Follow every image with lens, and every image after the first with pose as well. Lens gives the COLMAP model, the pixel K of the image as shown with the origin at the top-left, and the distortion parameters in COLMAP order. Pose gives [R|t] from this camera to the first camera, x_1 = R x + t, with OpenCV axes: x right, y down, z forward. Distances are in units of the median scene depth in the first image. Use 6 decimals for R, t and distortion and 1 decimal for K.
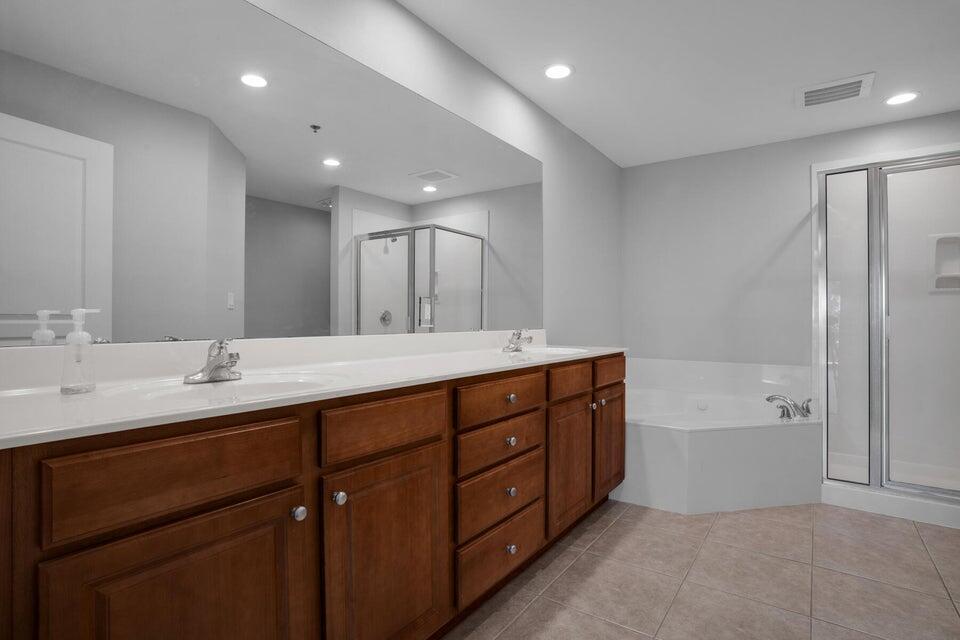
lens RADIAL K [[495.4, 0, 484.6], [0, 495.4, 320.7], [0, 0, 1]] dist [0.023194, 0.000791]
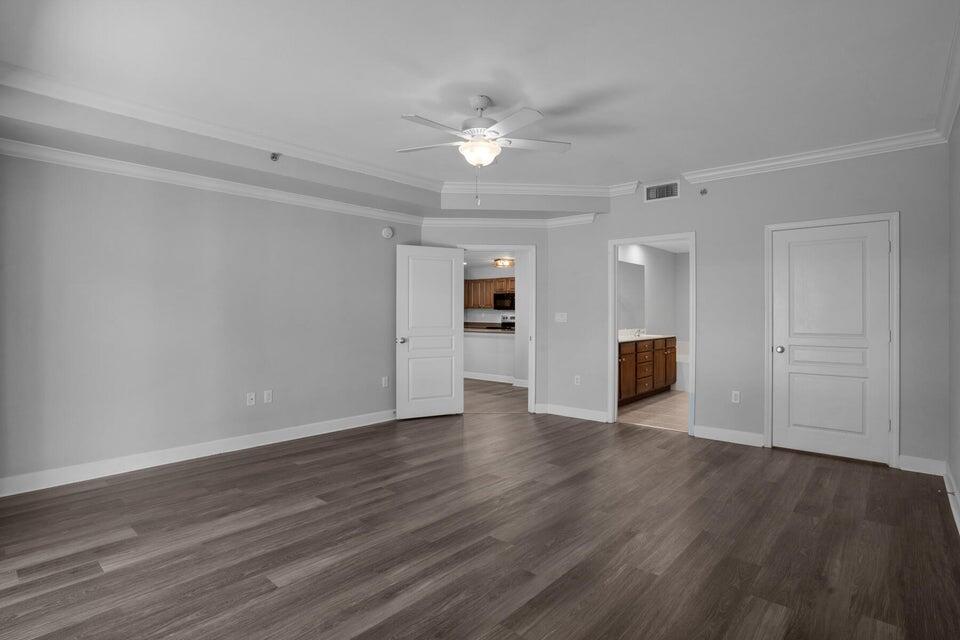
lens RADIAL K [[495.4, 0, 478.8], [0, 495.4, 318.7], [0, 0, 1]] dist [0.023194, 0.000791]
pose [[0.994506, 0.001941, -0.104659, -0.603995], [-0.000665, 0.999925, 0.012225, -0.080119], [0.104674, -0.012088, 0.994433, -2.167397]]
